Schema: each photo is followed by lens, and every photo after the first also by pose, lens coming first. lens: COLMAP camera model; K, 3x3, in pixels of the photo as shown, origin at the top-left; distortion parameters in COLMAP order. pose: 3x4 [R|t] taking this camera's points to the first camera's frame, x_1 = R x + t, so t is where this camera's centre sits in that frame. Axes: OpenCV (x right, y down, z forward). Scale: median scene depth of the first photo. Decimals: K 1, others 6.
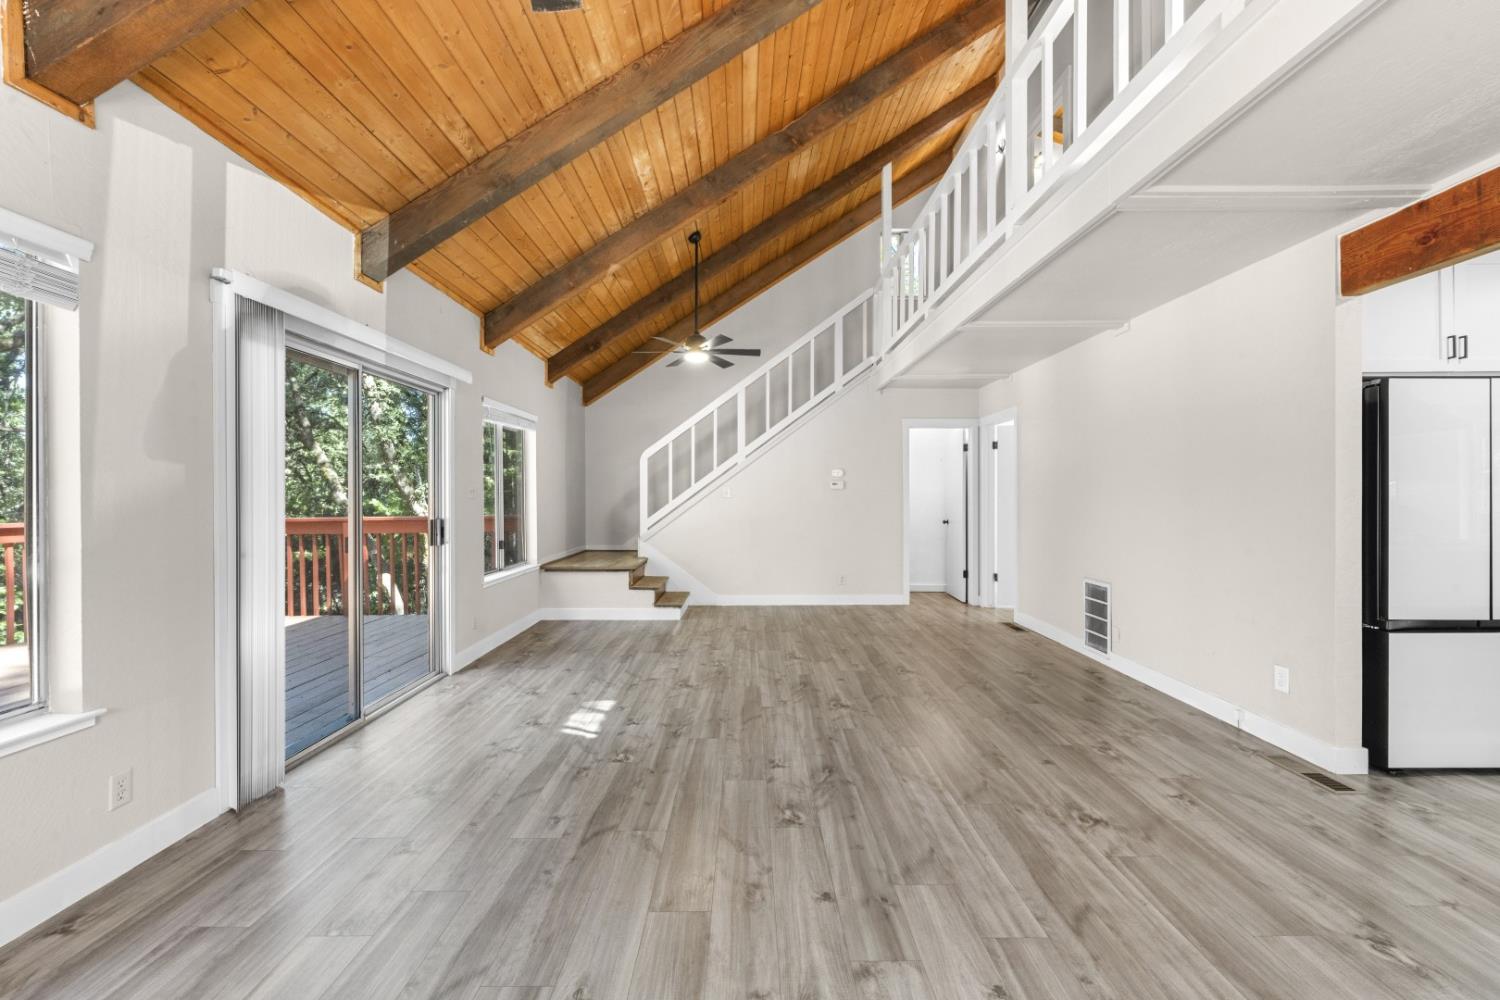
lens RADIAL K [[597.1, 0, 753.9], [0, 597.1, 494.6], [0, 0, 1]] dist [-0.001329, 0.000003]
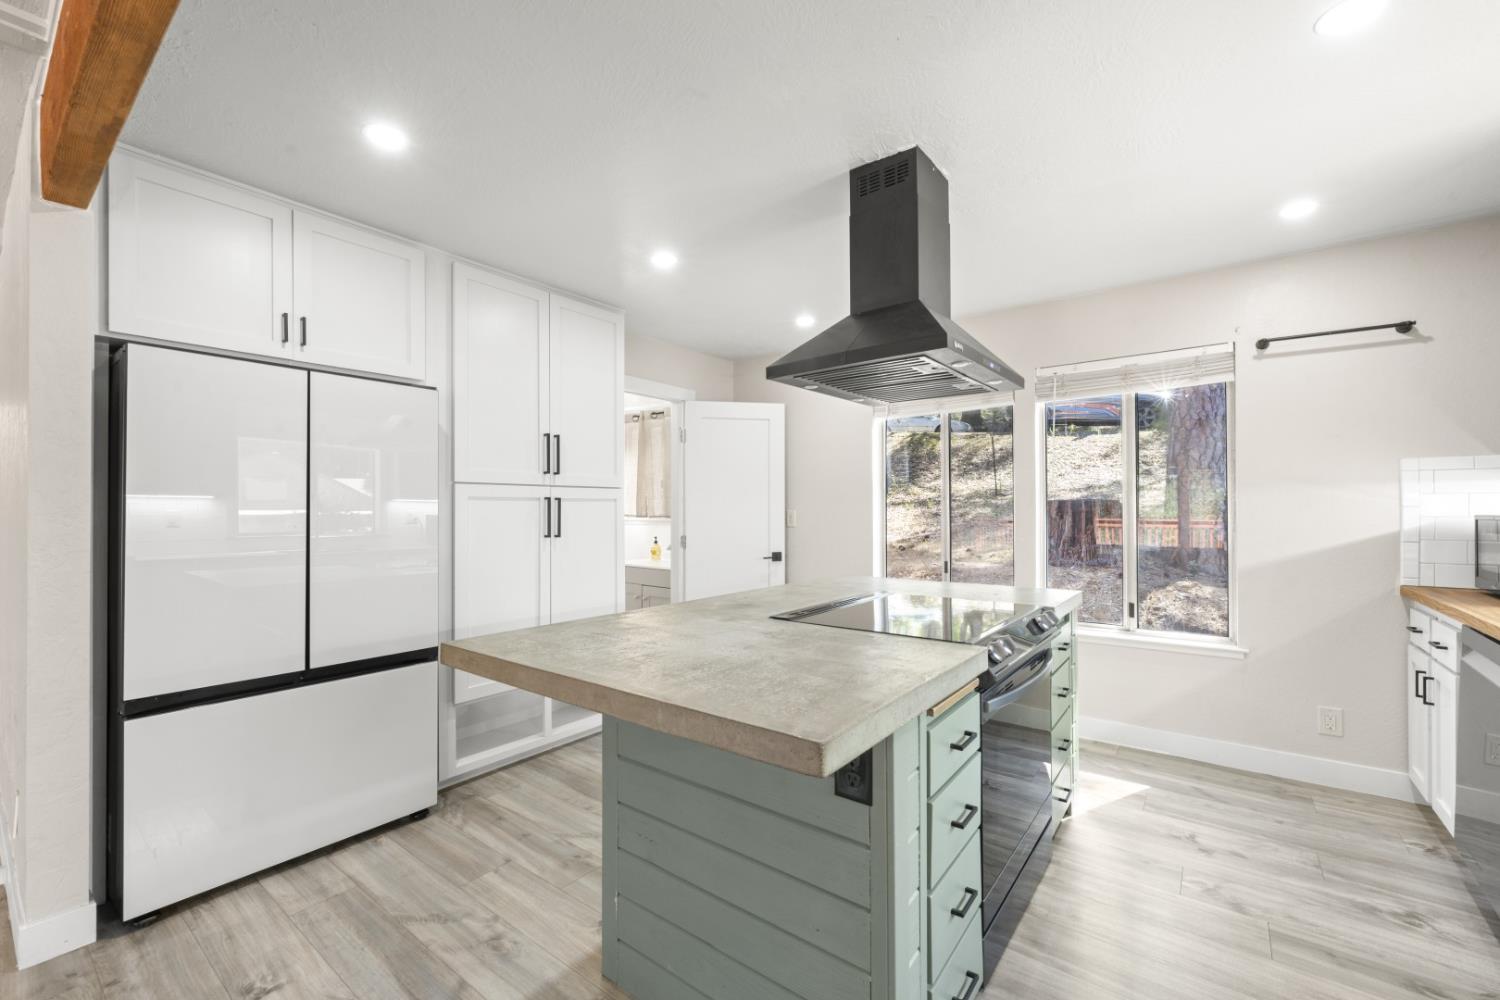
lens RADIAL K [[597.1, 0, 742.3], [0, 597.1, 506.8], [0, 0, 1]] dist [-0.001329, 0.000003]
pose [[0.623966, 0.003170, 0.781445, 0.603382], [-0.000954, 0.999994, -0.003294, -0.005227], [-0.781451, 0.001310, 0.623965, 0.020567]]
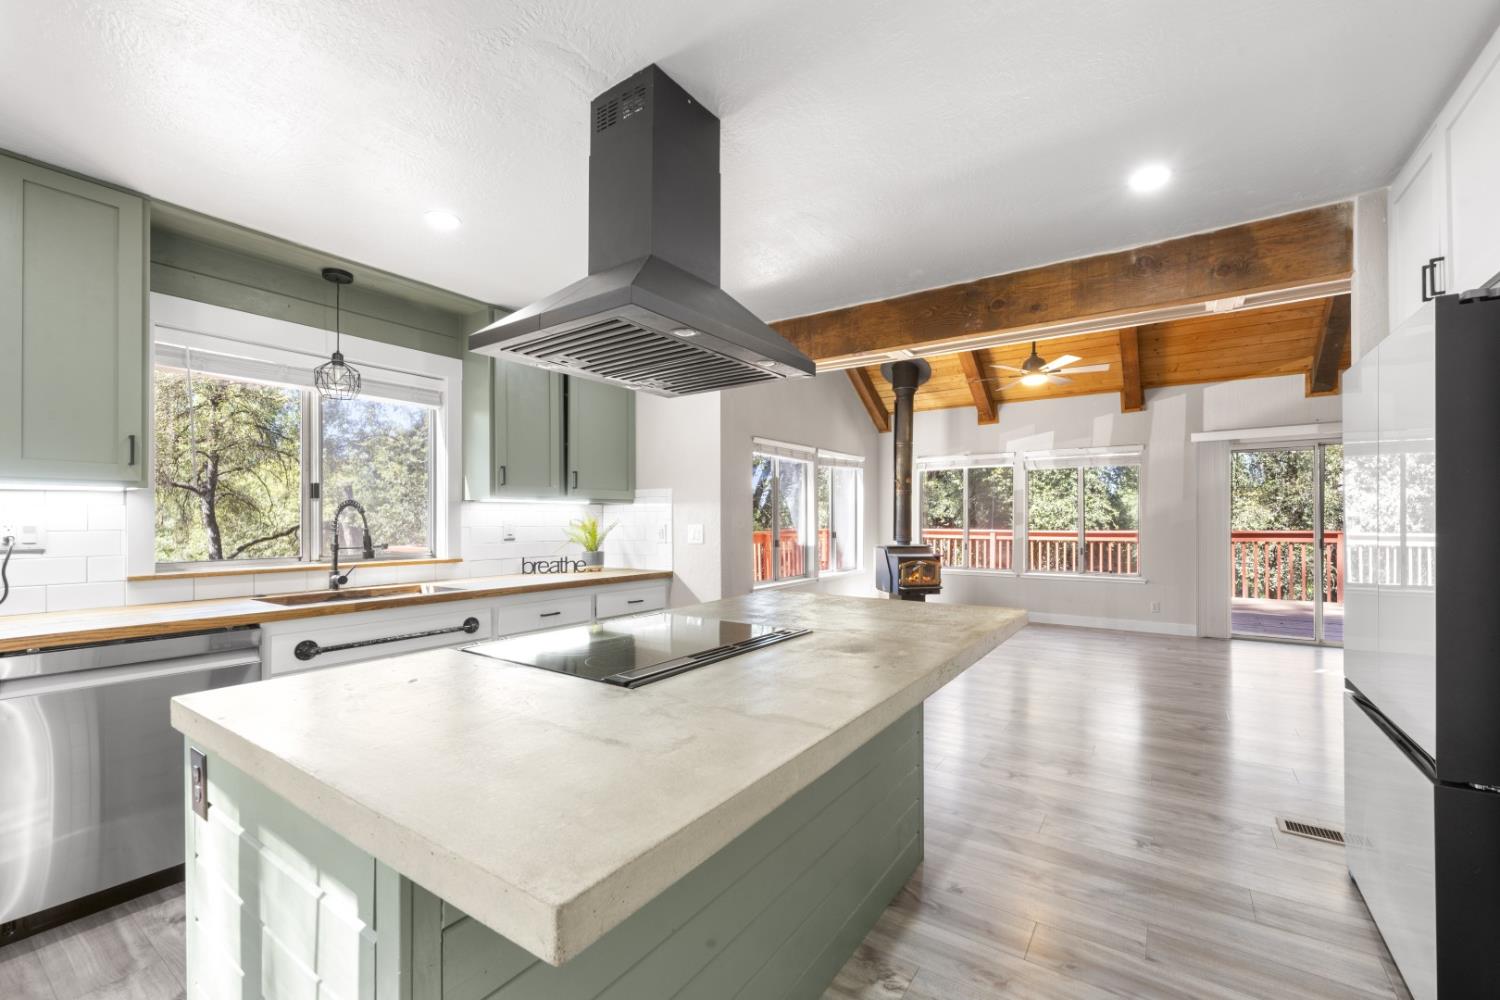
lens RADIAL K [[597.1, 0, 757.7], [0, 597.1, 511.7], [0, 0, 1]] dist [-0.001329, 0.000003]
pose [[-0.564329, -0.006287, -0.825526, 1.341489], [0.004963, 0.999927, -0.011008, -0.004354], [0.825535, -0.010309, -0.564257, 0.493373]]
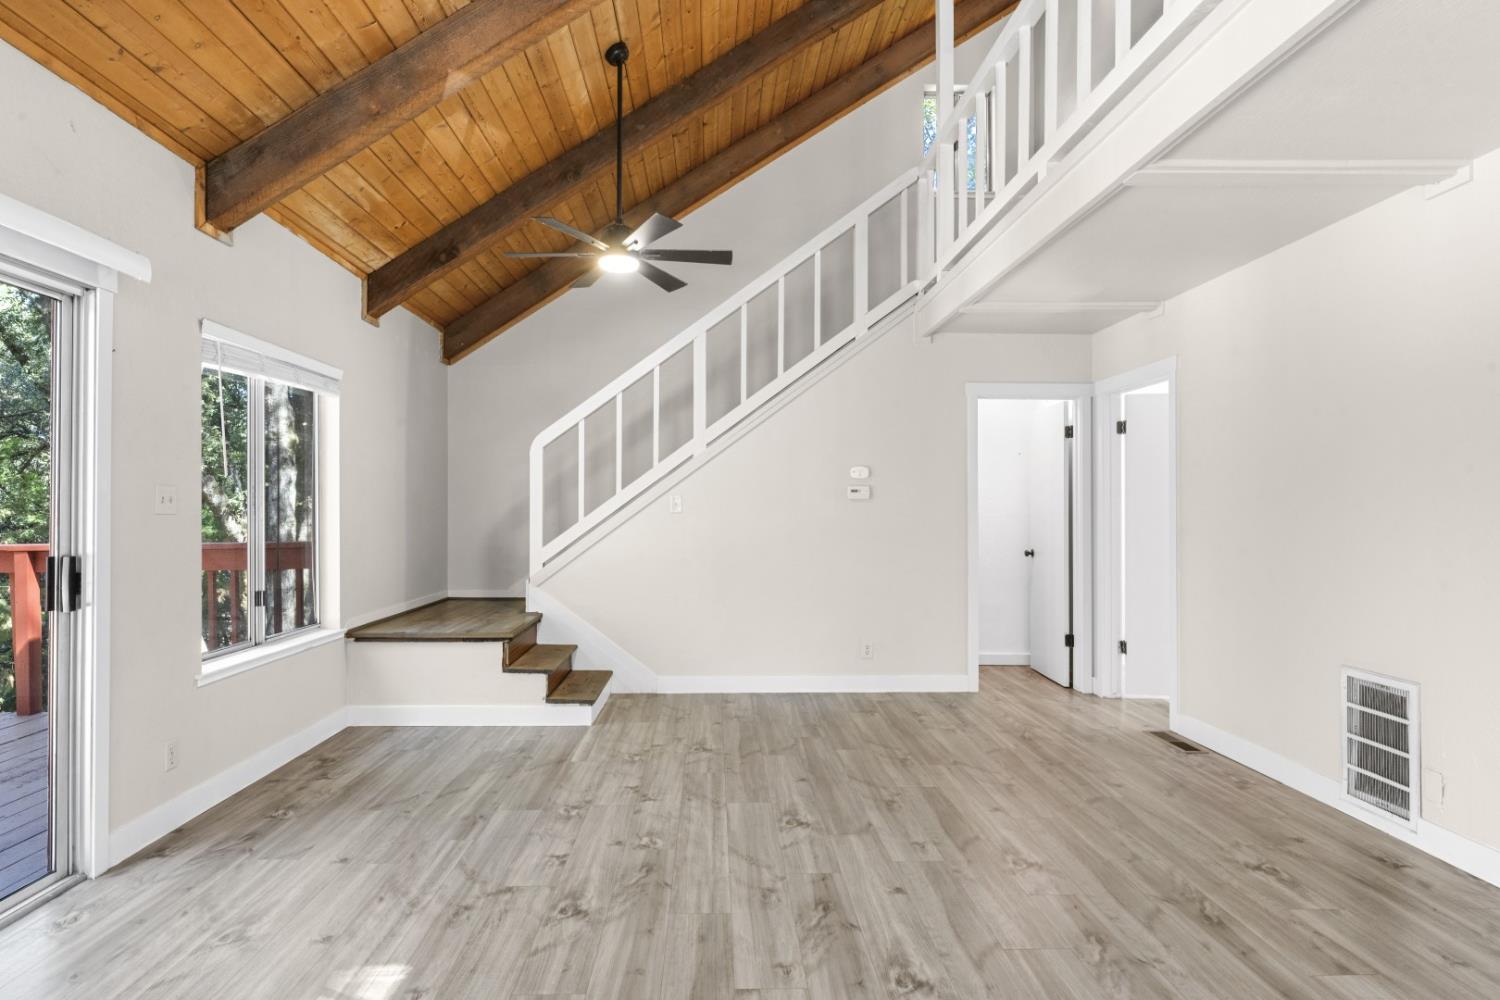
lens RADIAL K [[778.2, 0, 736.6], [0, 778.2, 504.4], [0, 0, 1]] dist [-0.001081, -0.000903]
pose [[0.999798, 0.002433, 0.019932, 0.001378], [-0.002325, 0.999982, -0.005468, 0.000842], [-0.019945, 0.005420, 0.999786, 0.354575]]
